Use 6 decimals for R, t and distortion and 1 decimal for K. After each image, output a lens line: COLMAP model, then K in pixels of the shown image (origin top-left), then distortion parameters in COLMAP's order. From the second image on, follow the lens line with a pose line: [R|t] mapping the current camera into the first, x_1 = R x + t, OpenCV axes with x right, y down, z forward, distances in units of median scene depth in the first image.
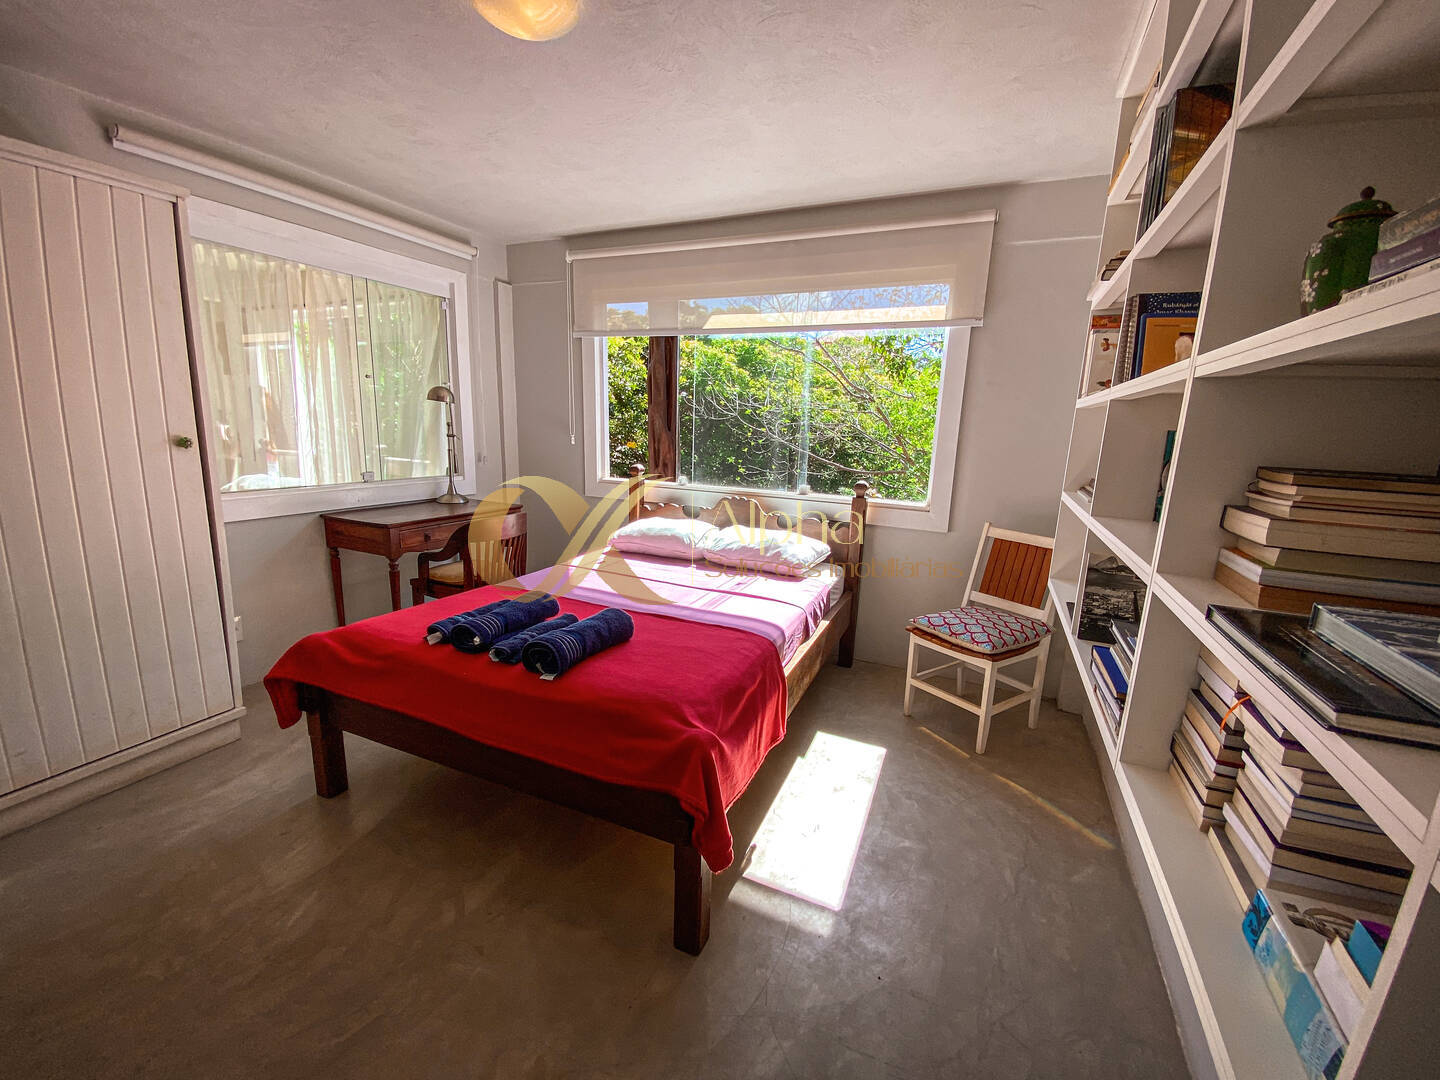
lens RADIAL K [[579.3, 0, 721.2], [0, 579.3, 538.9], [0, 0, 1]] dist [0.024569, -0.022962]
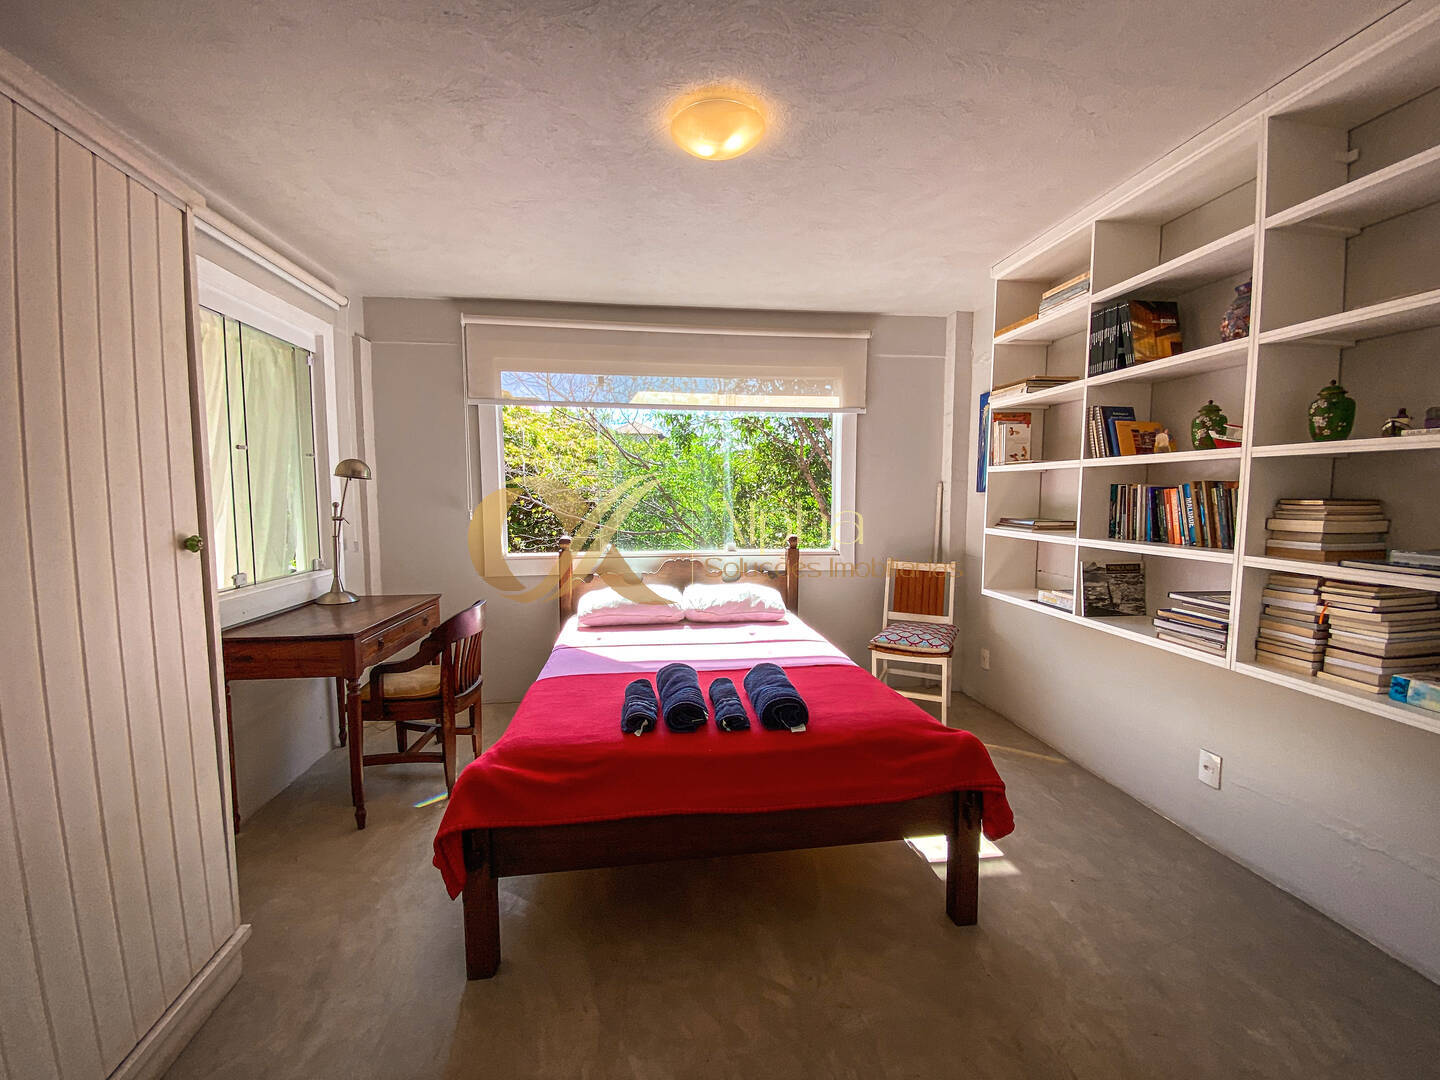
lens RADIAL K [[579.3, 0, 721.2], [0, 579.3, 538.9], [0, 0, 1]] dist [0.024569, -0.022962]
pose [[0.852103, -0.077118, 0.517661, -0.539439], [0.133420, 0.988414, -0.072372, -0.027463], [-0.506082, 0.130735, 0.852520, 0.069525]]
